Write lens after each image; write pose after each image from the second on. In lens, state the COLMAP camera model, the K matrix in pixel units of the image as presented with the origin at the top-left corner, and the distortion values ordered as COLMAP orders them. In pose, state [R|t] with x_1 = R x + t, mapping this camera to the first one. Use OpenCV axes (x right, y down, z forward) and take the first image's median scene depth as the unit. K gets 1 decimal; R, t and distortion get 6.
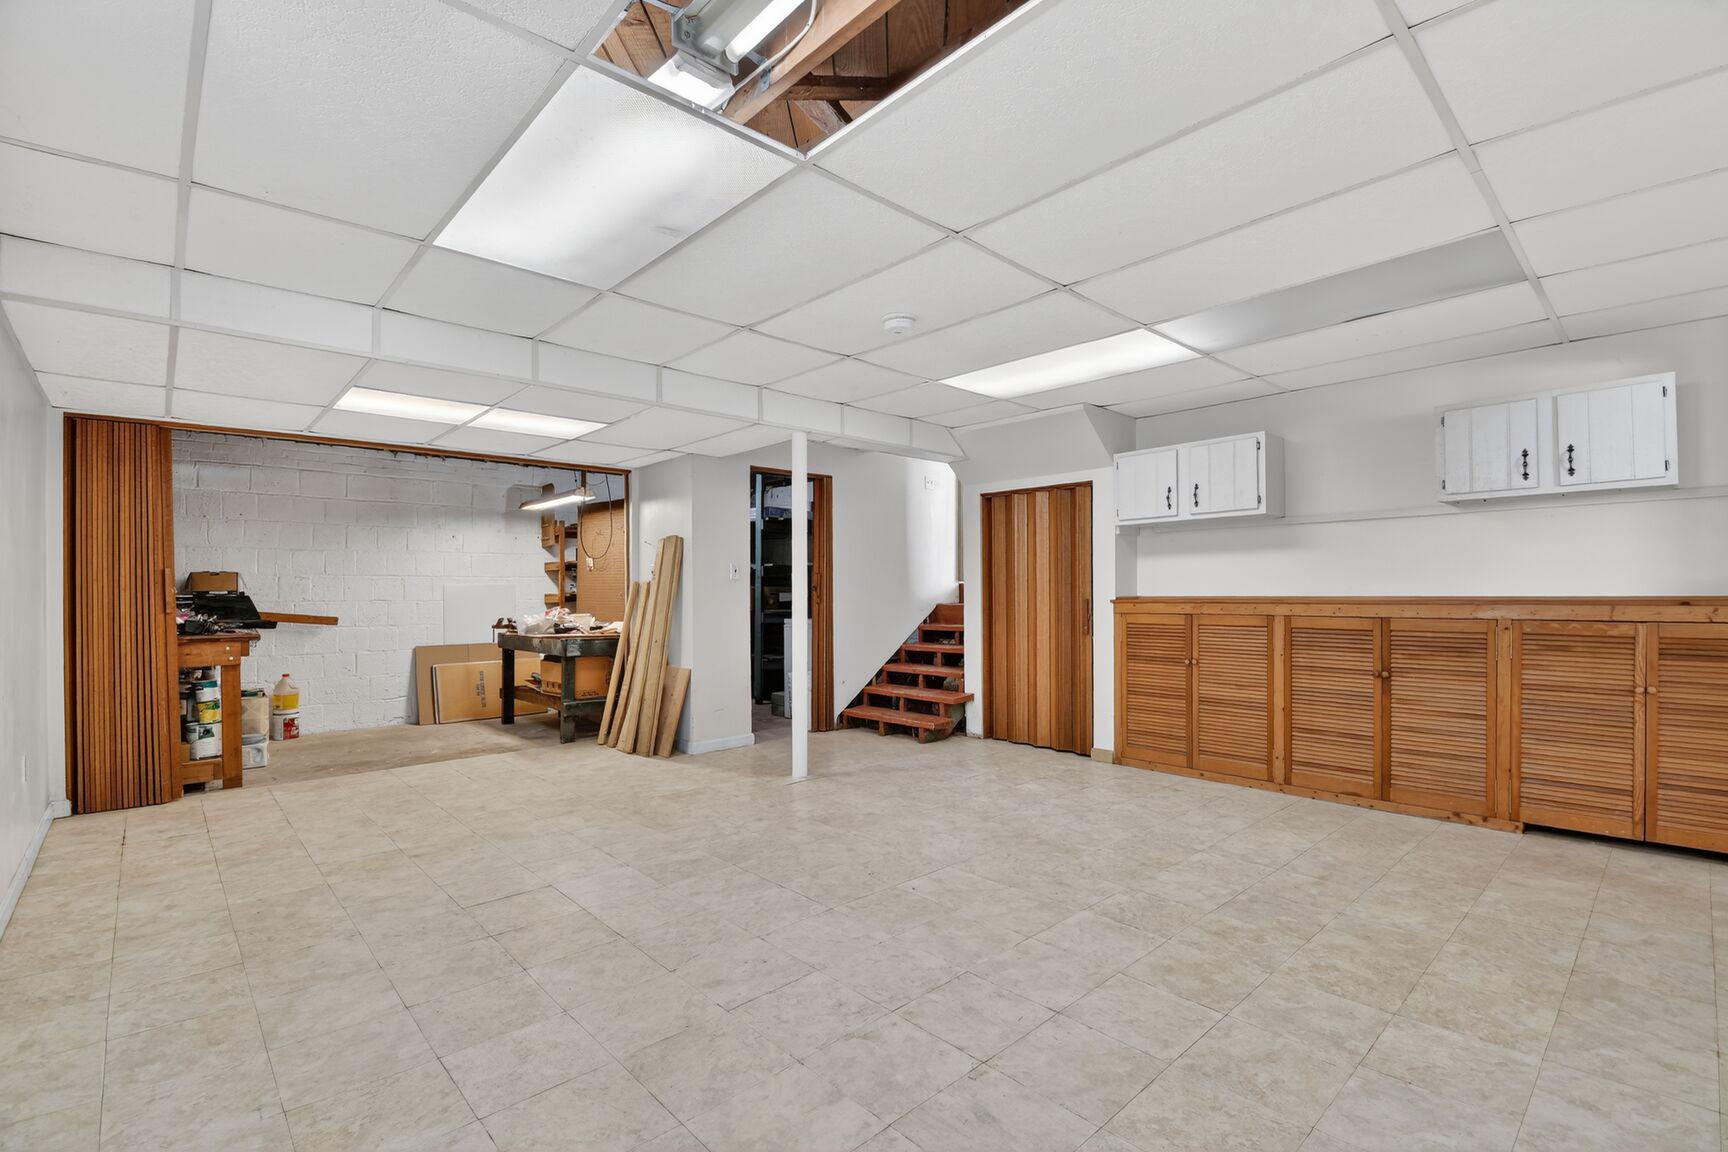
lens RADIAL K [[772.3, 0, 868.4], [0, 772.3, 588.0], [0, 0, 1]] dist [-0.000705, -0.003201]
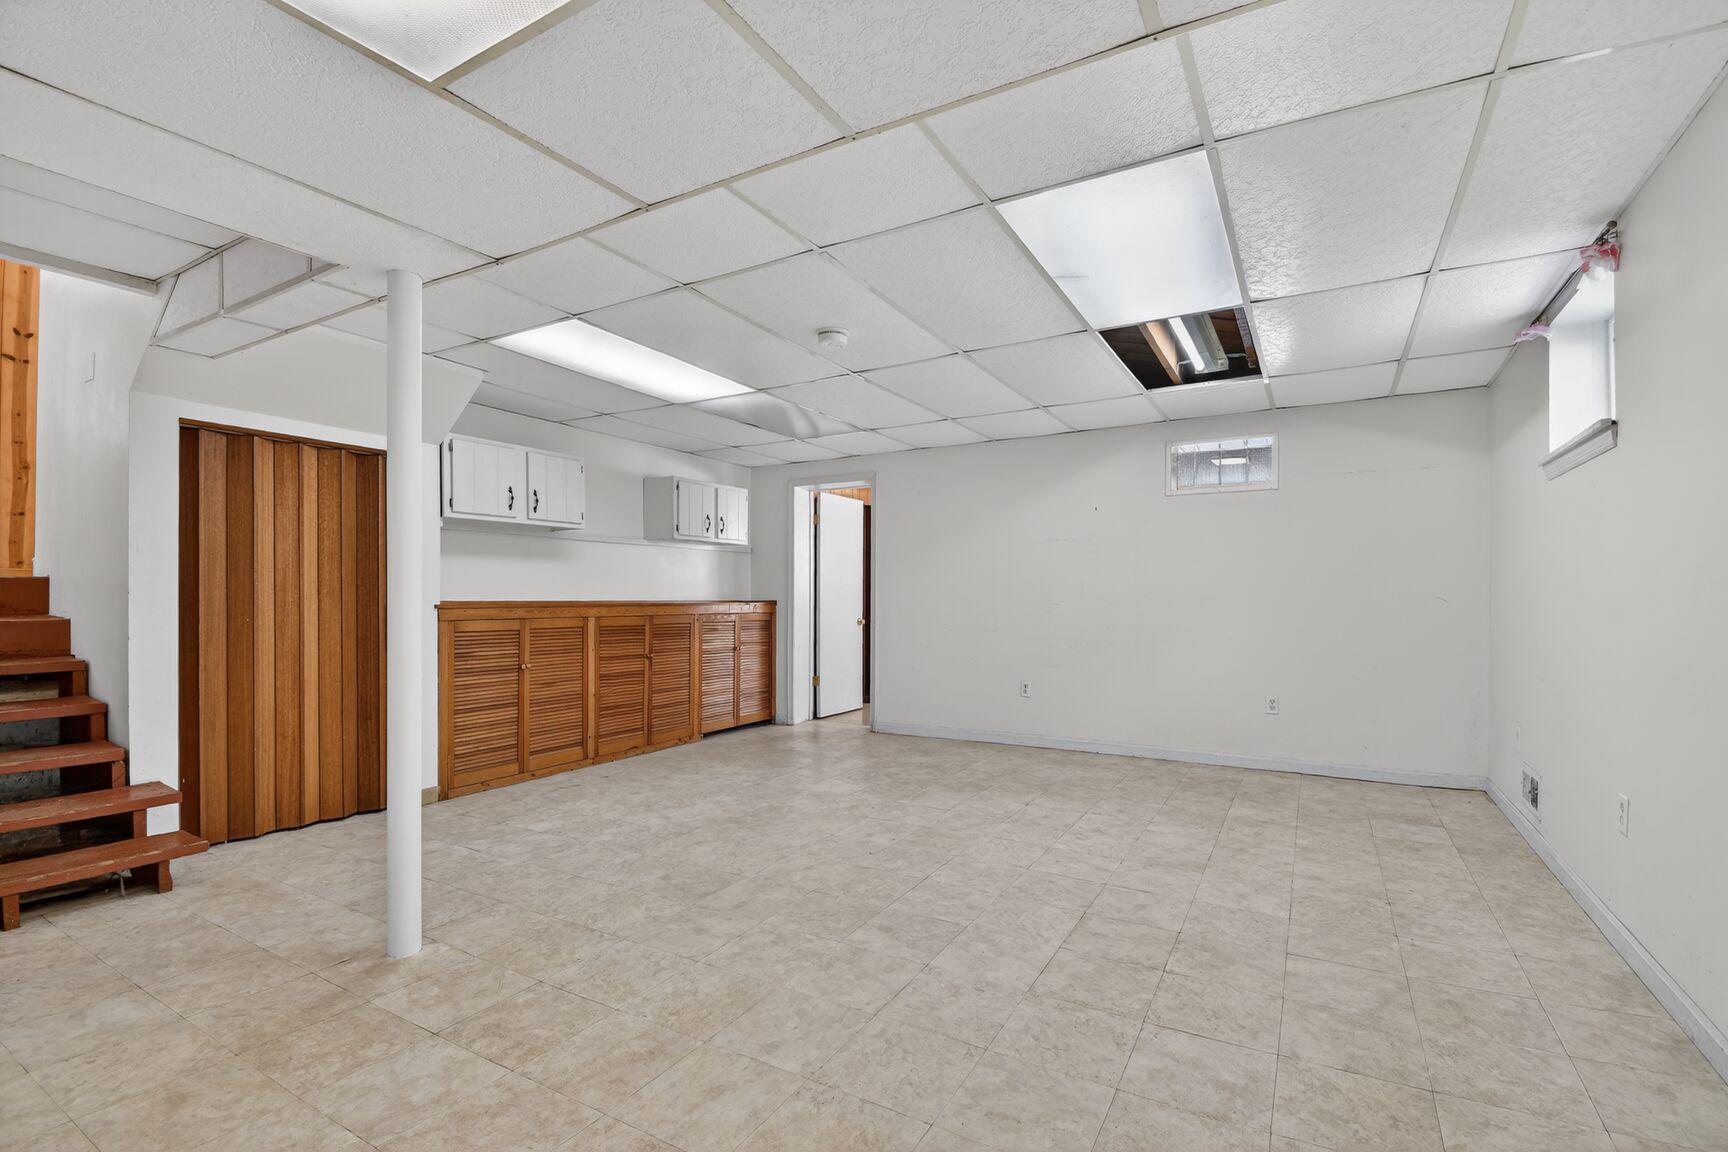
lens RADIAL K [[772.3, 0, 886.0], [0, 772.3, 598.1], [0, 0, 1]] dist [-0.000705, -0.003201]
pose [[-0.305852, 0.006778, 0.952055, -0.813933], [0.000862, 0.999976, -0.006842, 0.017333], [-0.952079, -0.001272, -0.305851, 1.034938]]
